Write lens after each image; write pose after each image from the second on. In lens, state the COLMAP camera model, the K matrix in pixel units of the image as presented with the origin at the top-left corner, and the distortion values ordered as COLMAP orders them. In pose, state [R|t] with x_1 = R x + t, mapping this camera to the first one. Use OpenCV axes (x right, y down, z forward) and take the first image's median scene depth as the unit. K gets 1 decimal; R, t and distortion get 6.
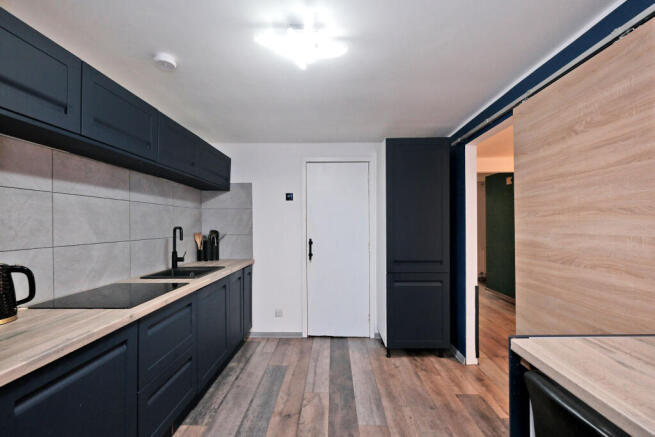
lens RADIAL K [[298.6, 0, 325.1], [0, 298.6, 224.0], [0, 0, 1]] dist [-0.000740, 0.000005]
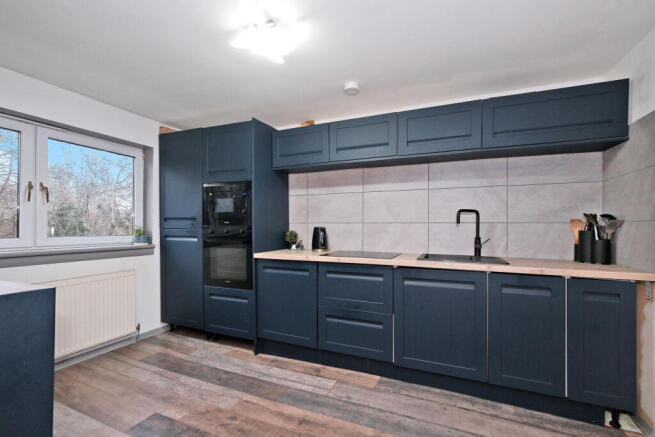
lens RADIAL K [[292.2, 0, 327.5], [0, 292.2, 218.5], [0, 0, 1]] dist [-0.000184, 0.000040]
pose [[-0.389057, -0.022093, -0.920949, 0.867140], [-0.000960, 0.999722, -0.023577, 0.102873], [0.921213, -0.008288, -0.388970, 1.631823]]
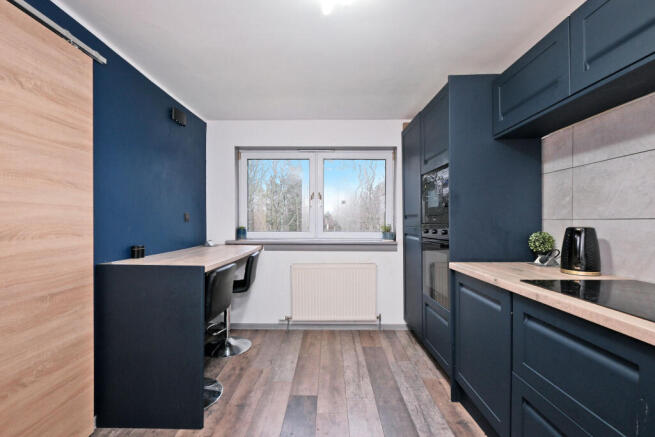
lens RADIAL K [[298.6, 0, 325.1], [0, 298.6, 224.0], [0, 0, 1]] dist [-0.000740, 0.000005]
pose [[-0.999994, 0.003092, -0.001635, -0.037144], [0.003077, 0.999957, 0.008802, 0.090566], [0.001663, 0.008797, -0.999960, 1.844992]]
